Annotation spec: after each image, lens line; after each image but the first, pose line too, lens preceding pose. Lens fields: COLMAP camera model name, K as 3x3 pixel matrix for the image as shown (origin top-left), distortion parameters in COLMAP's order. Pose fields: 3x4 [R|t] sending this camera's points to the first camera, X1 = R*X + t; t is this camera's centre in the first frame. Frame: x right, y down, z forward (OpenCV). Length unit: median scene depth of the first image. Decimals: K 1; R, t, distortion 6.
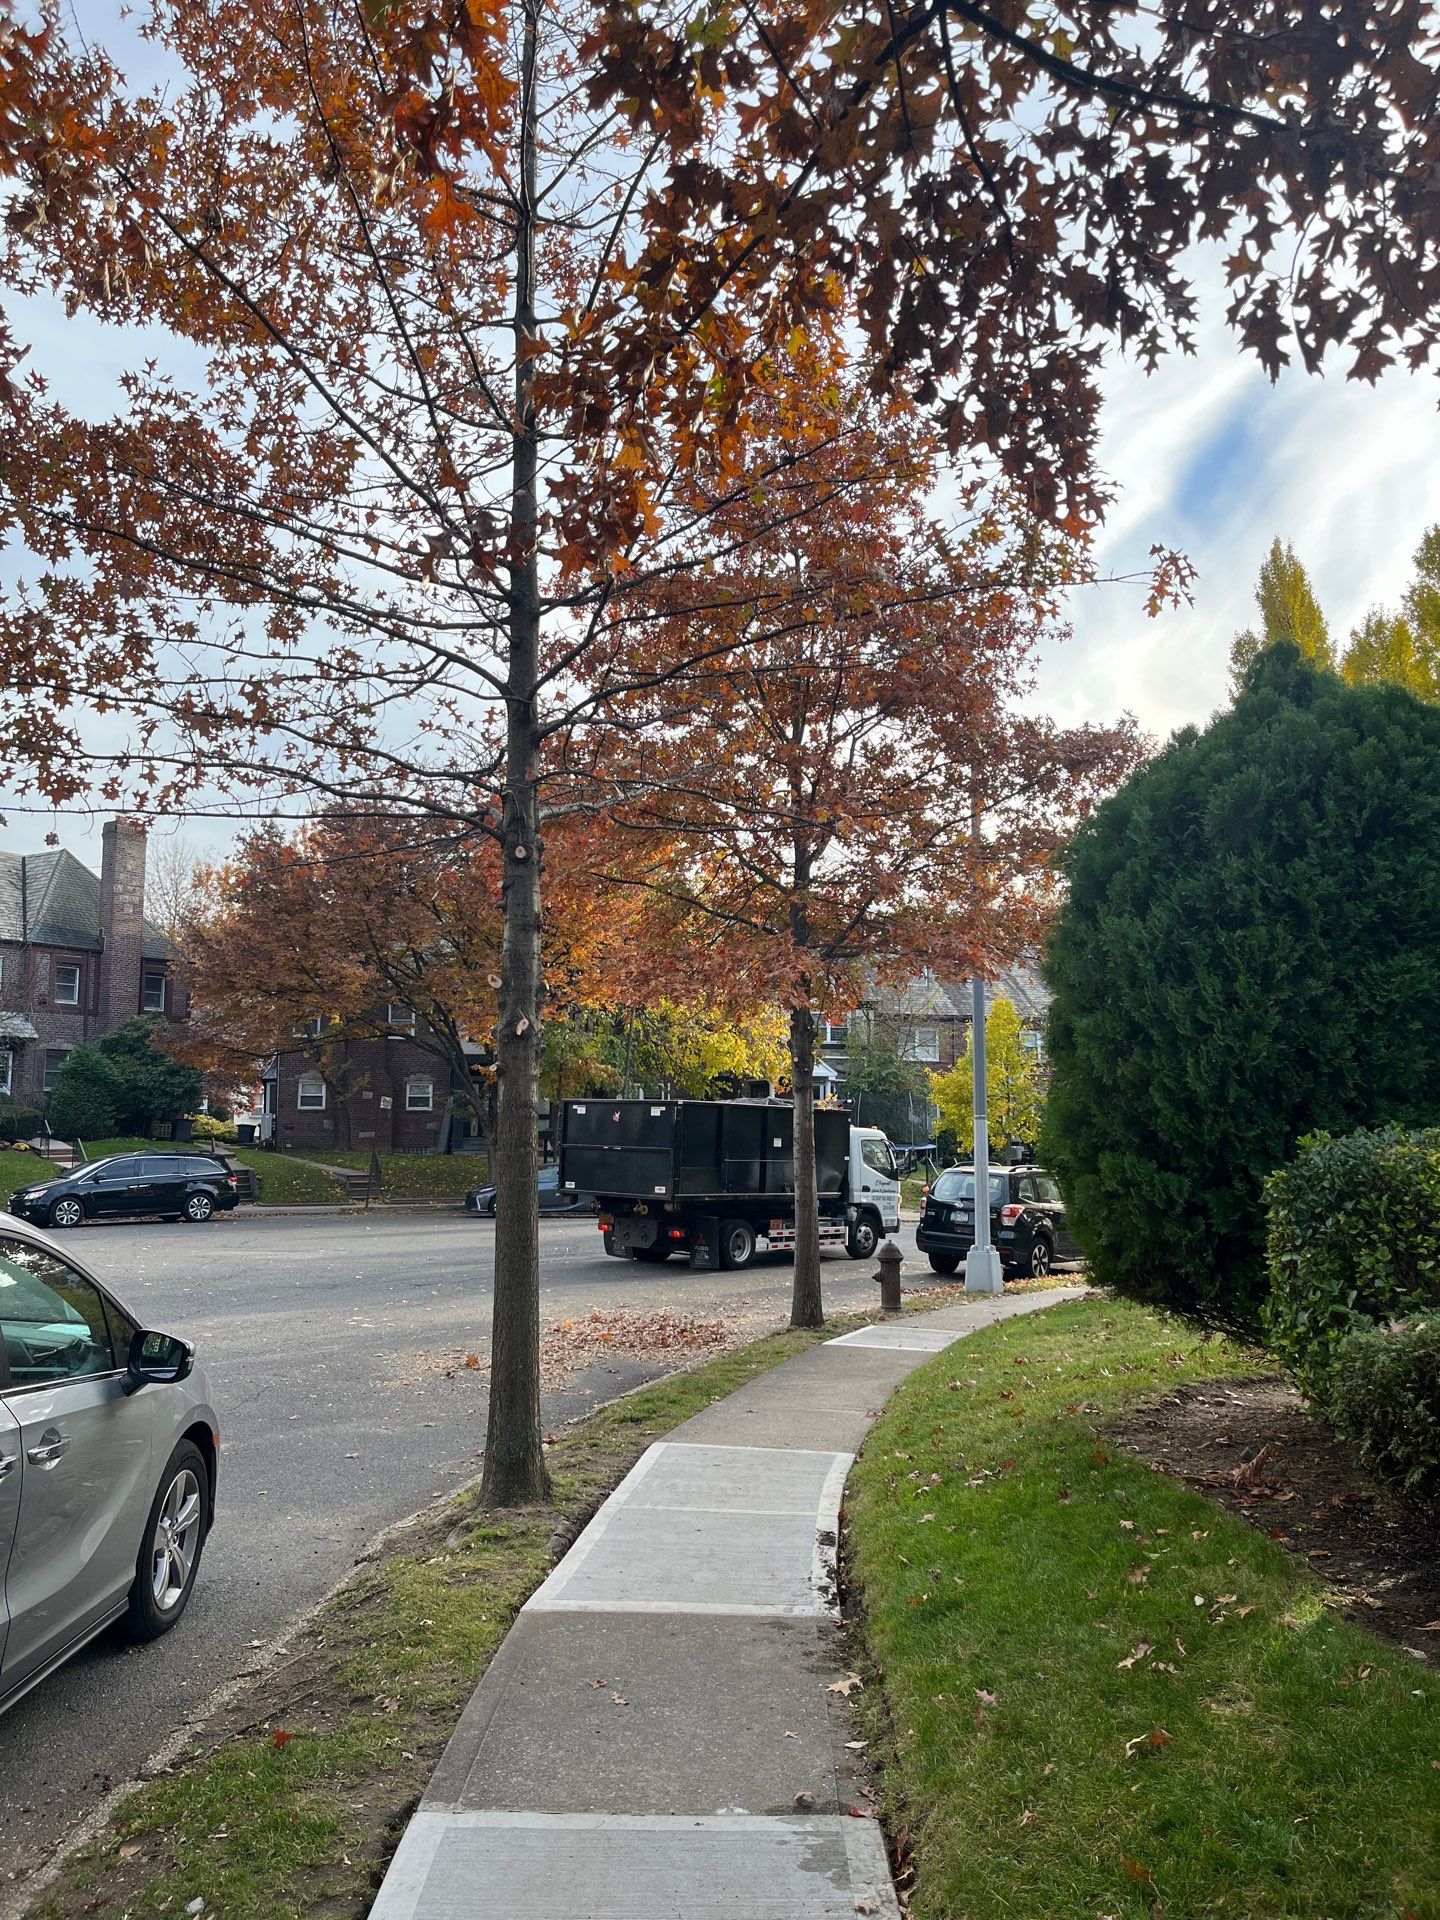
lens RADIAL K [[1452.2, 0, 724.2], [0, 1452.2, 969.3], [0, 0, 1]] dist [0.065997, -0.093566]
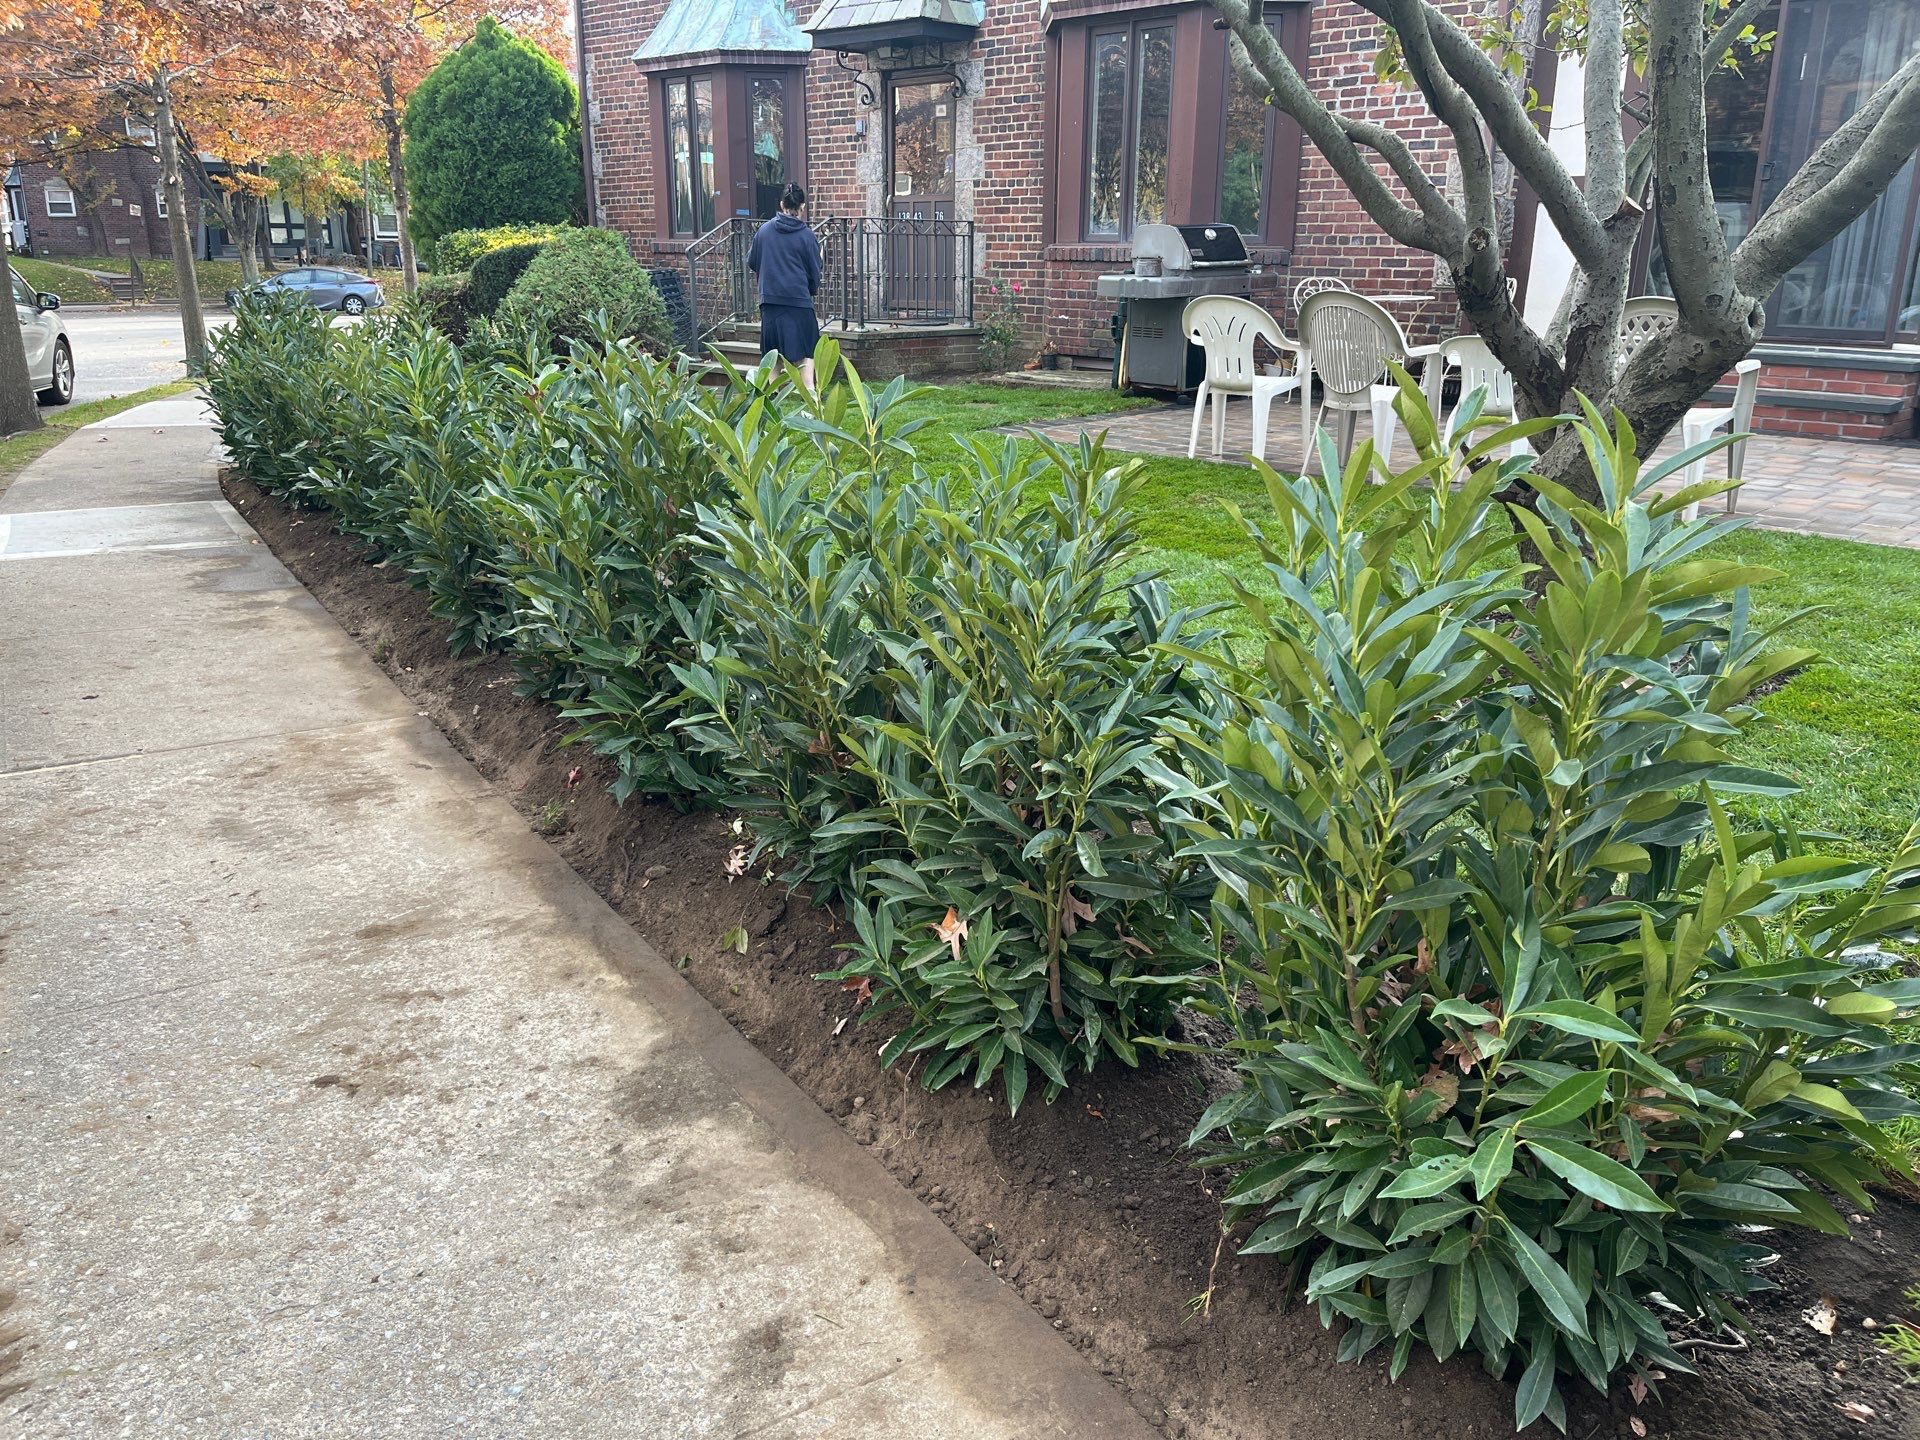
lens RADIAL K [[1452.2, 0, 952.5], [0, 1452.2, 722.5], [0, 0, 1]] dist [0.065997, -0.093566]
pose [[0.968578, -0.068307, 0.239148, 0.075647], [-0.035883, 0.913107, 0.406138, -0.028206], [-0.246110, -0.401957, 0.881964, -0.292261]]
